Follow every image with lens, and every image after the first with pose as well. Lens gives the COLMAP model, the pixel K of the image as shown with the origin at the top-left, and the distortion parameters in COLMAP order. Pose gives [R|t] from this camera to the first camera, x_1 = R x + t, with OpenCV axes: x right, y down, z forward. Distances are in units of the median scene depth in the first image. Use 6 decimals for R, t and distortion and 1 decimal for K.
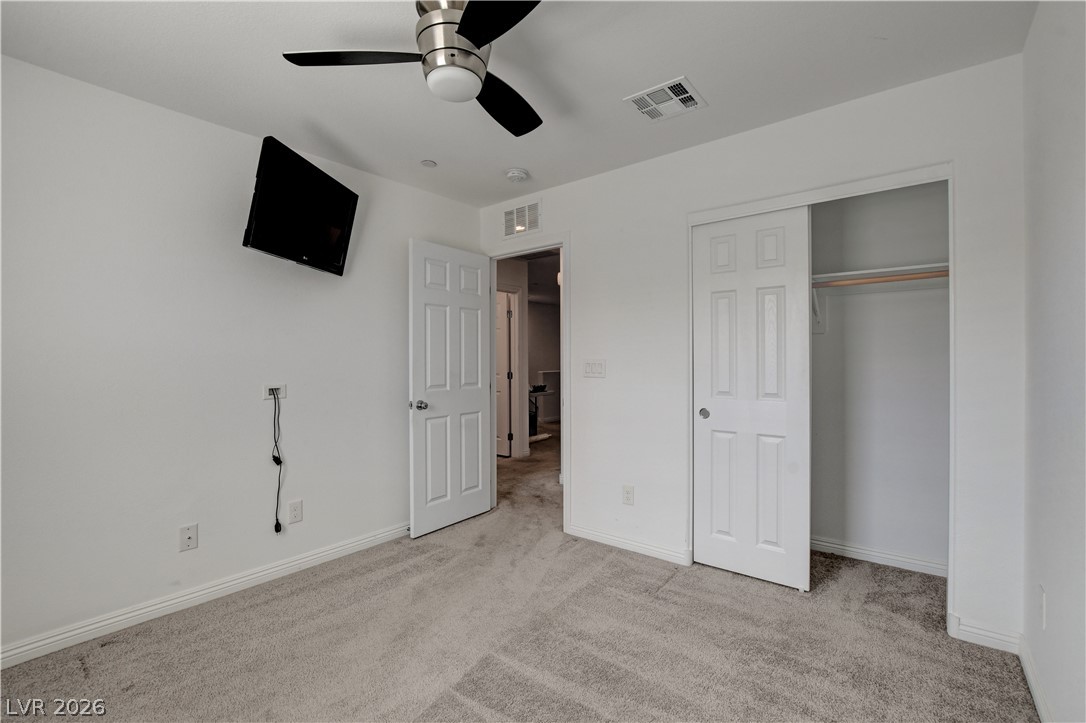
lens RADIAL K [[478.8, 0, 537.7], [0, 478.8, 360.3], [0, 0, 1]] dist [-0.004761, -0.000032]
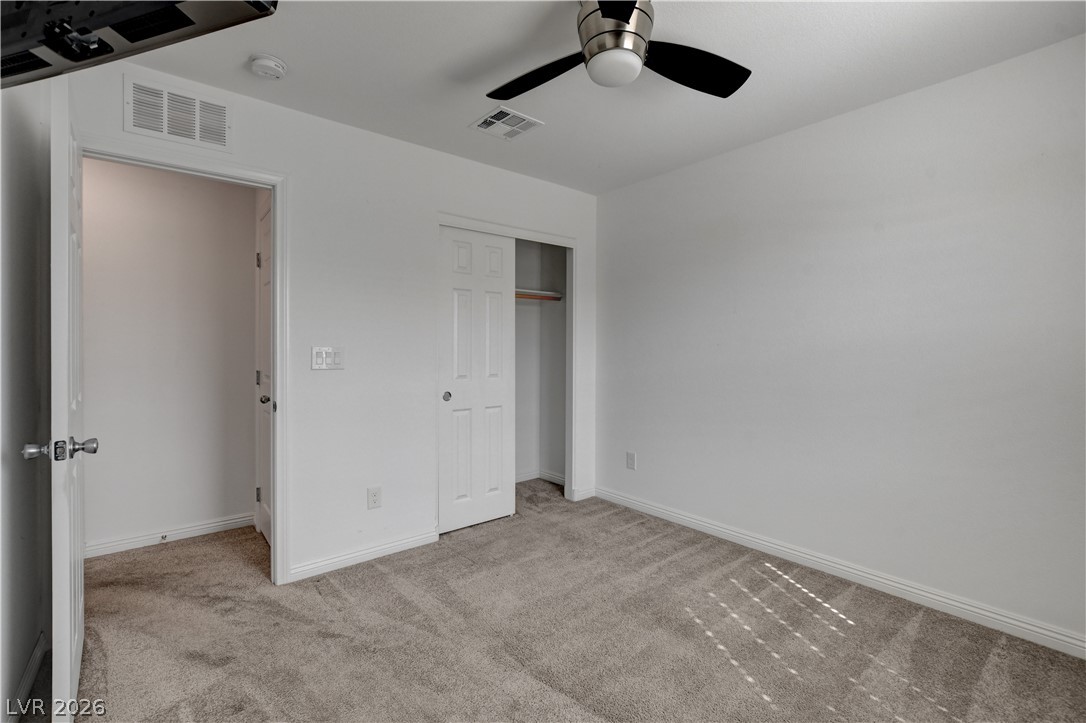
lens RADIAL K [[478.8, 0, 543.7], [0, 478.8, 350.5], [0, 0, 1]] dist [-0.004761, -0.000032]
pose [[0.211942, -0.009031, 0.977240, -0.685085], [-0.001737, 0.999952, 0.009617, -0.005314], [-0.977281, -0.003735, 0.211917, 0.549430]]
